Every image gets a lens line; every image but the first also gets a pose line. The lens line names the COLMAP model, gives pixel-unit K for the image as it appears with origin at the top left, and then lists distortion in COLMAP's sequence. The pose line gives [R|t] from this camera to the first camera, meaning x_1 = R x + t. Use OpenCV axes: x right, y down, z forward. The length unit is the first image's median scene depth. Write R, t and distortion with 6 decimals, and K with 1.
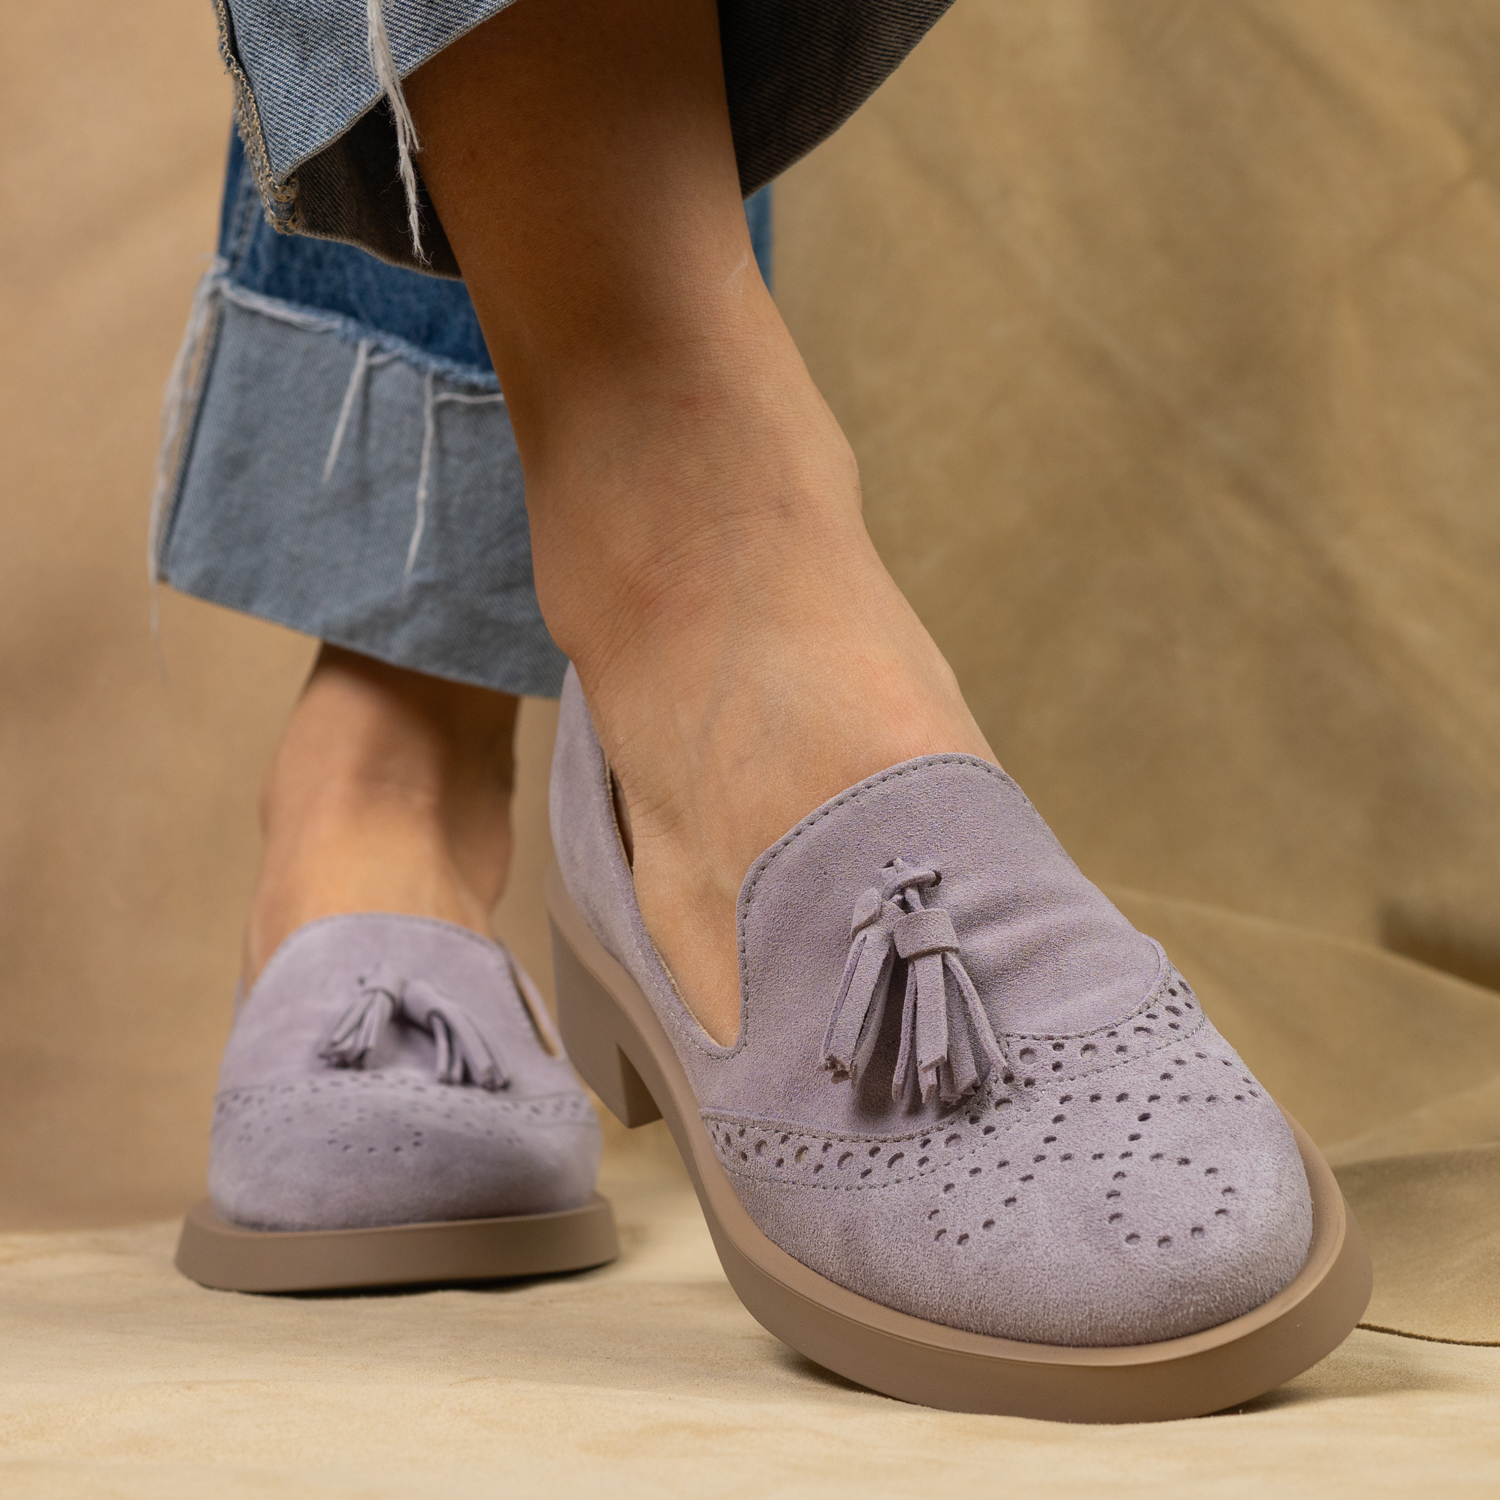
lens RADIAL K [[1878.3, 0, 750.0], [0, 1878.3, 750.0], [0, 0, 1]] dist [0.083156, 0.001627]
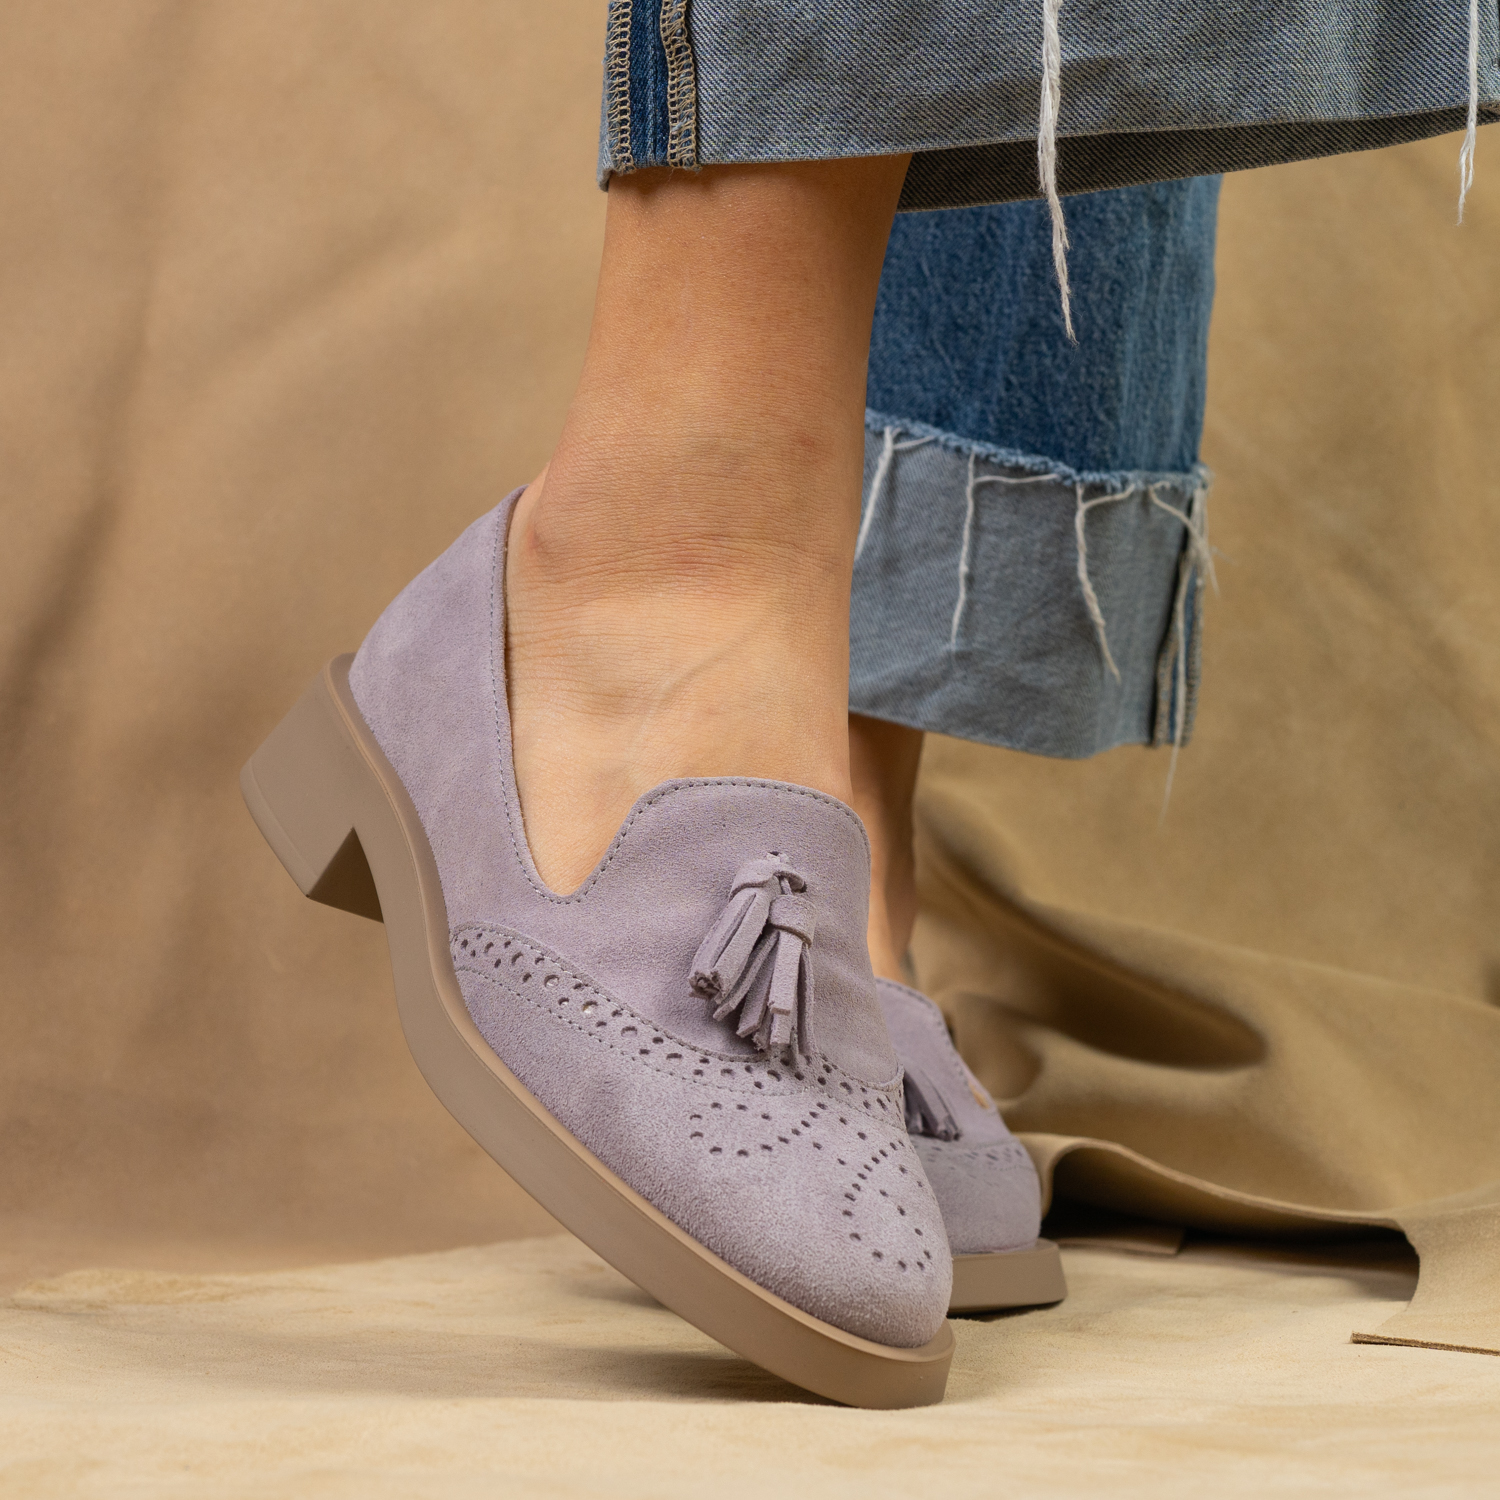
lens RADIAL K [[1878.3, 0, 750.0], [0, 1878.3, 750.0], [0, 0, 1]] dist [0.083156, 0.001627]
pose [[0.997392, -0.015652, 0.070453, -0.362116], [0.018803, 0.998842, -0.044294, 0.010829], [-0.069678, 0.045503, 0.996531, -0.044501]]
